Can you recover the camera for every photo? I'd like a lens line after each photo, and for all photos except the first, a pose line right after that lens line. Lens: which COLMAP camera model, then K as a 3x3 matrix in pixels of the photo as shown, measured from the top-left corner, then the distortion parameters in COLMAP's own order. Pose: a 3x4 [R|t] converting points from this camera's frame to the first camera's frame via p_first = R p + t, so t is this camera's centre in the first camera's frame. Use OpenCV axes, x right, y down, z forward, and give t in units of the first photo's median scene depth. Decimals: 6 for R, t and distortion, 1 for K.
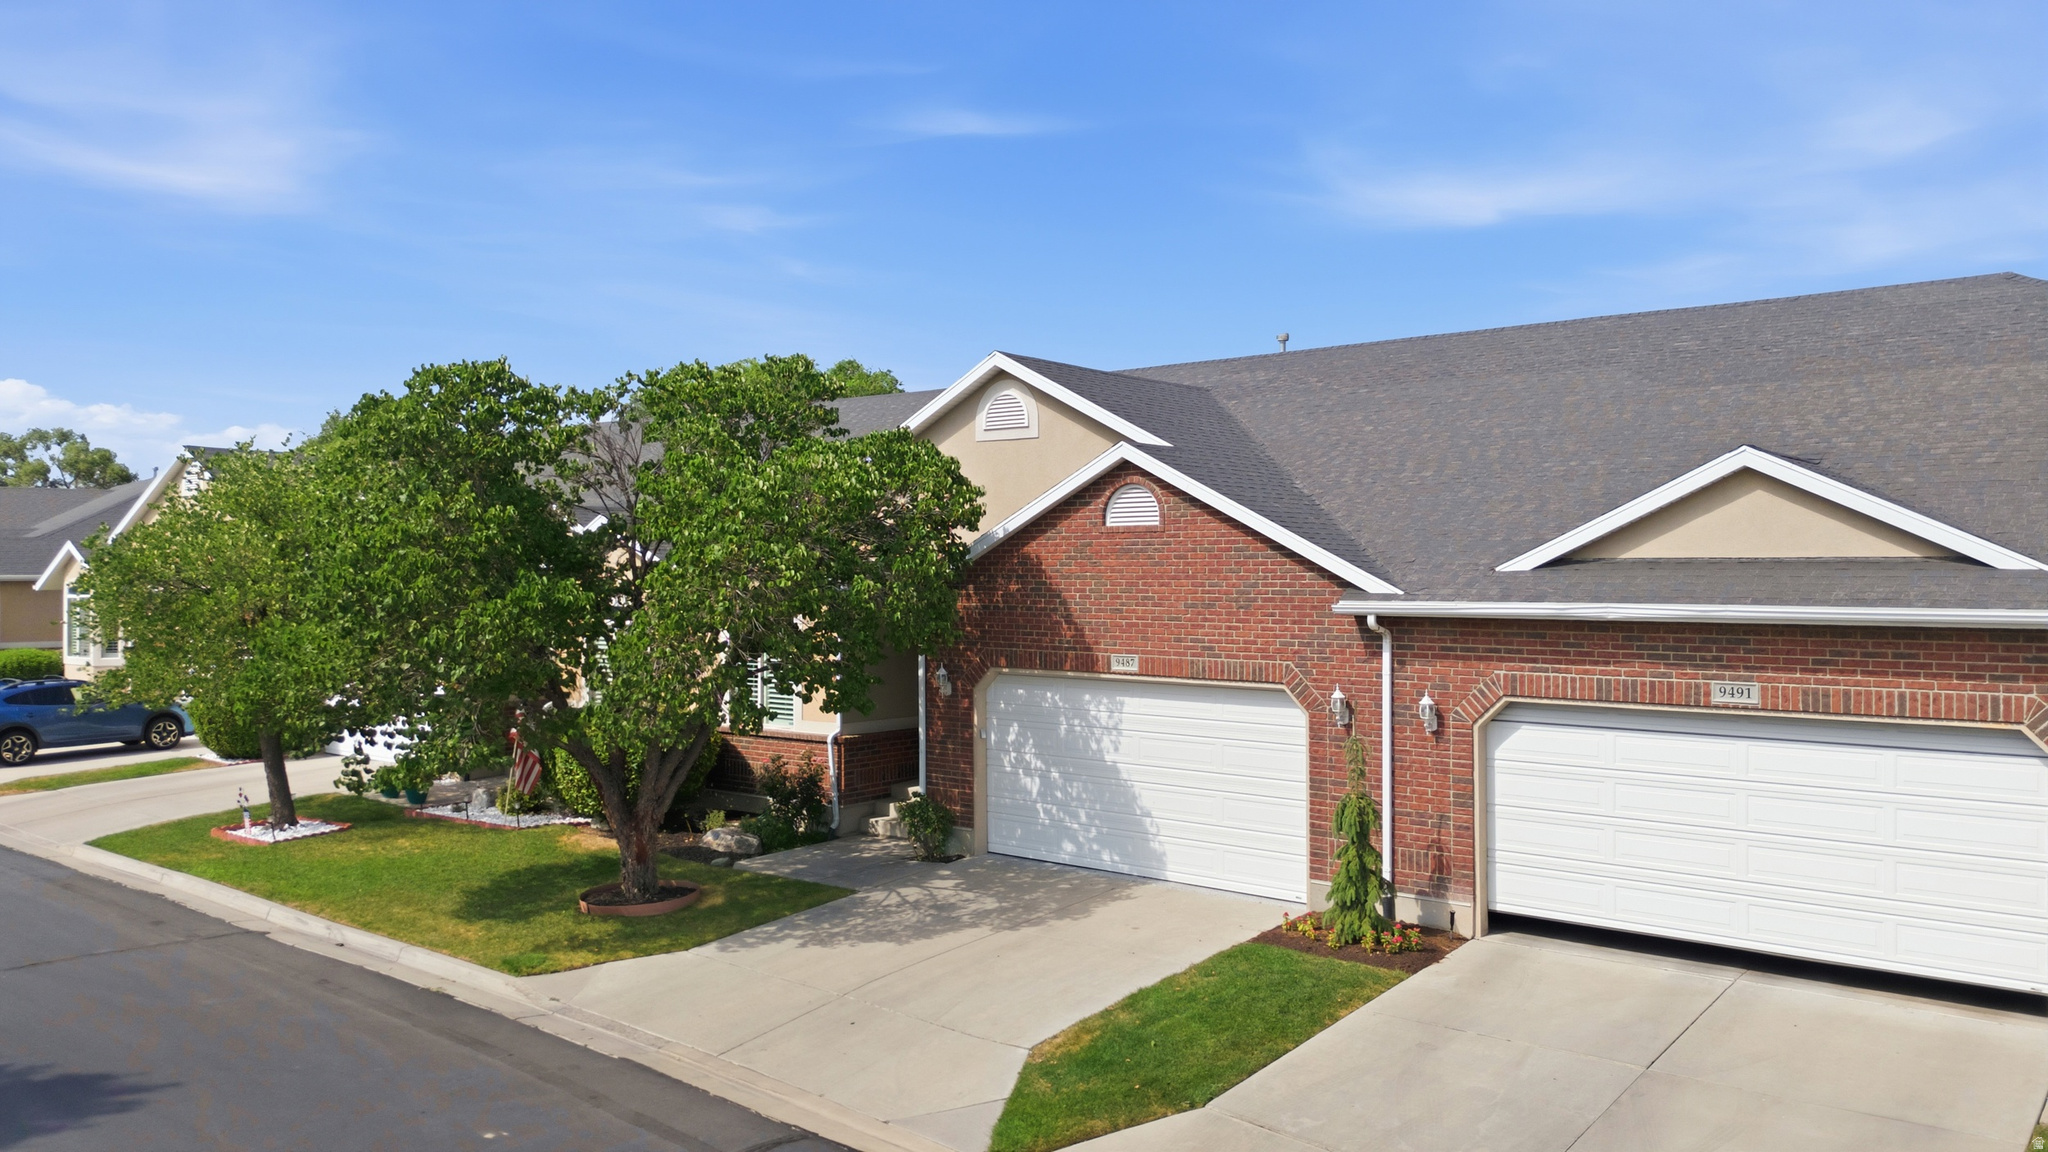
lens RADIAL K [[1496.9, 0, 1024.0], [0, 1496.9, 576.0], [0, 0, 1]] dist [0.059507, -0.002650]
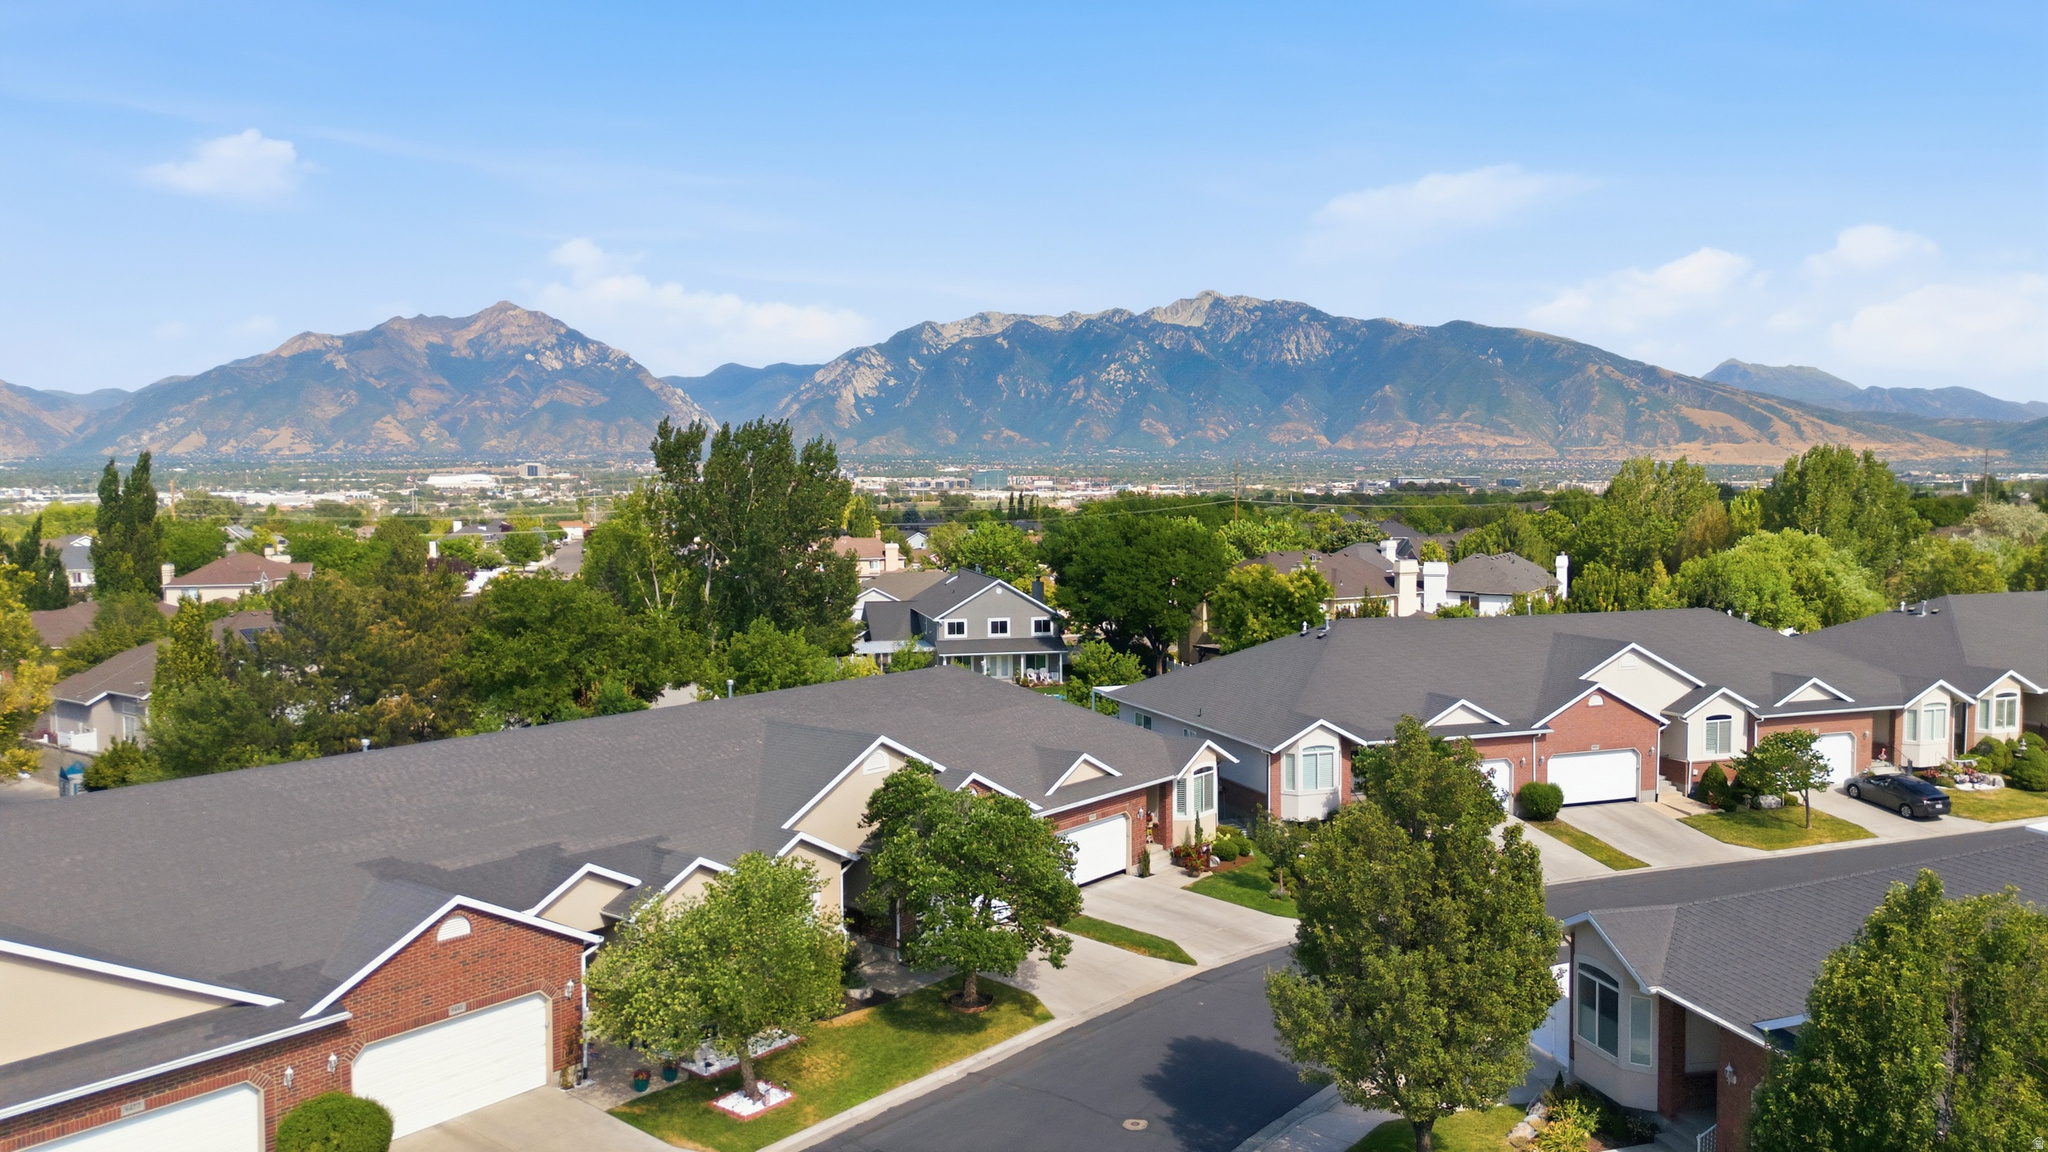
lens RADIAL K [[1503.7, 0, 1024.0], [0, 1503.7, 576.0], [0, 0, 1]] dist [0.097778, 0.000474]
pose [[-0.003304, -0.063157, 0.997998, -2.870876], [0.004897, 0.997991, 0.063173, -0.672997], [-0.999983, 0.005096, -0.002988, 1.005419]]
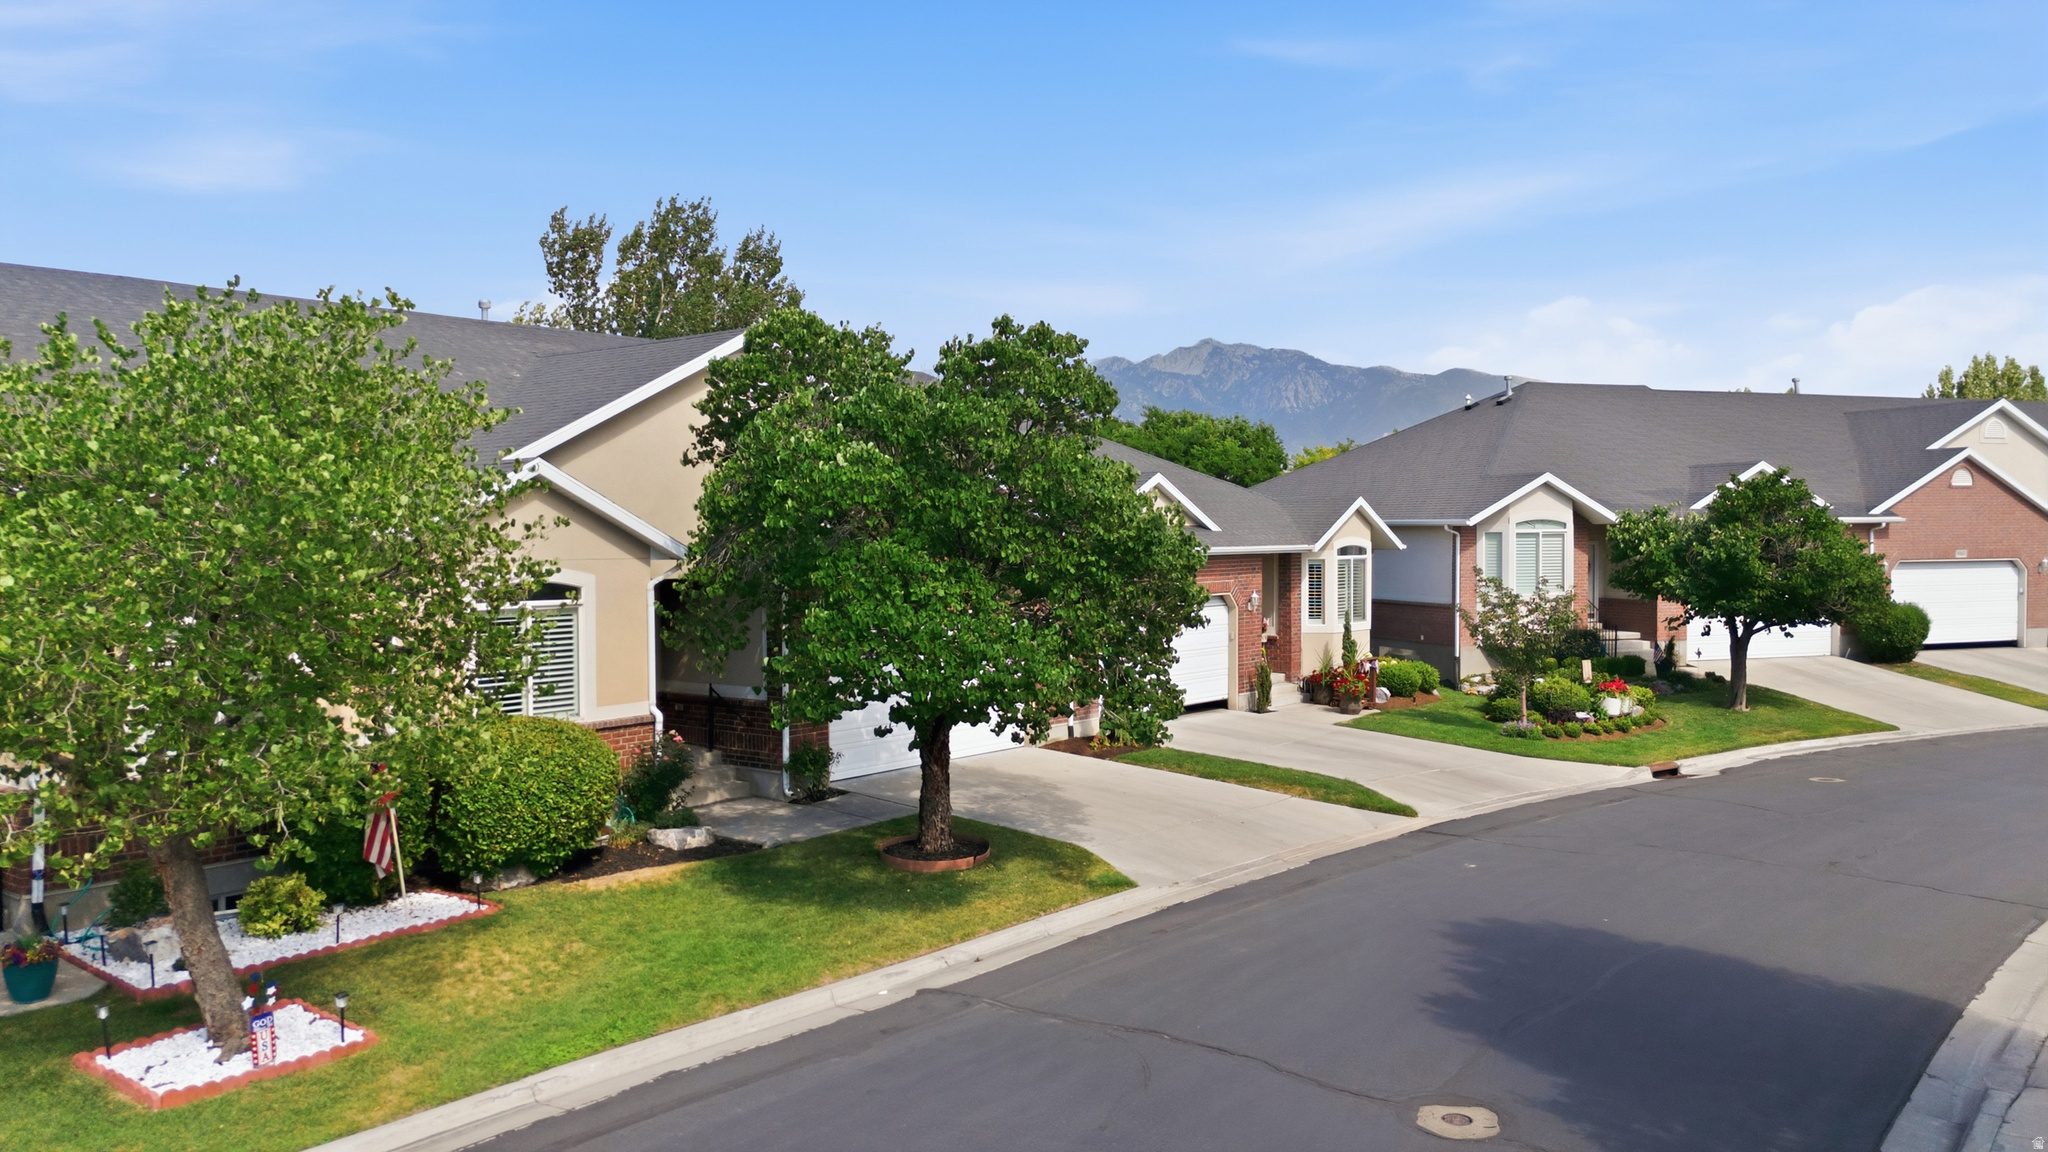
lens RADIAL K [[1496.9, 0, 1024.0], [0, 1496.9, 576.0], [0, 0, 1]] dist [0.059507, -0.002650]
pose [[-0.001499, -0.032720, 0.999463, -1.389483], [0.003860, 0.999457, 0.032726, -0.008820], [-0.999991, 0.003907, -0.001372, 1.030390]]
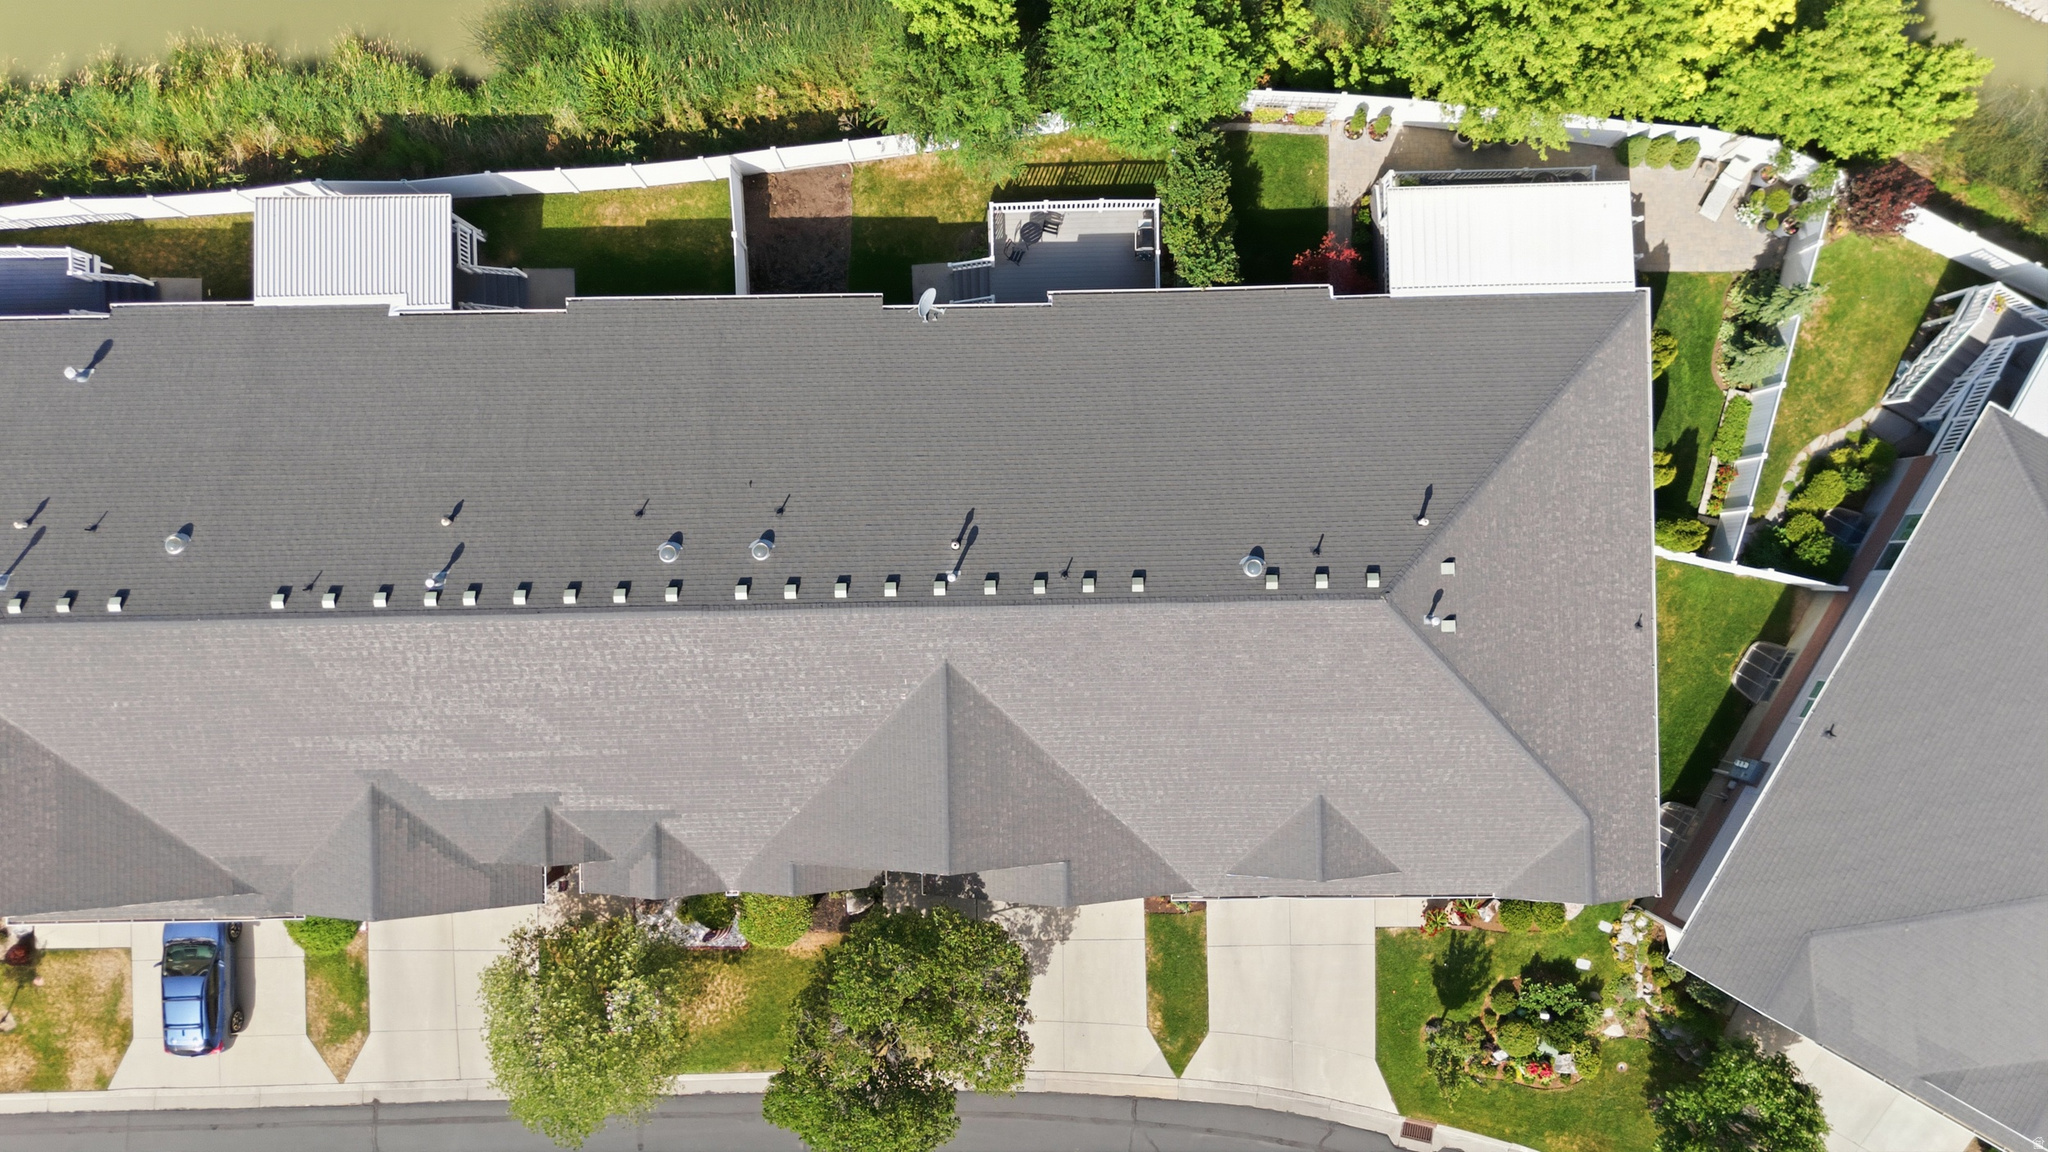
lens RADIAL K [[1468.9, 0, 1024.0], [0, 1468.9, 576.0], [0, 0, 1]] dist [0.088611, -0.000928]
pose [[0.767530, -0.640635, -0.021990, 0.413602], [0.020555, -0.009689, 0.999742, -2.445419], [-0.640683, -0.767784, 0.005732, 1.534894]]
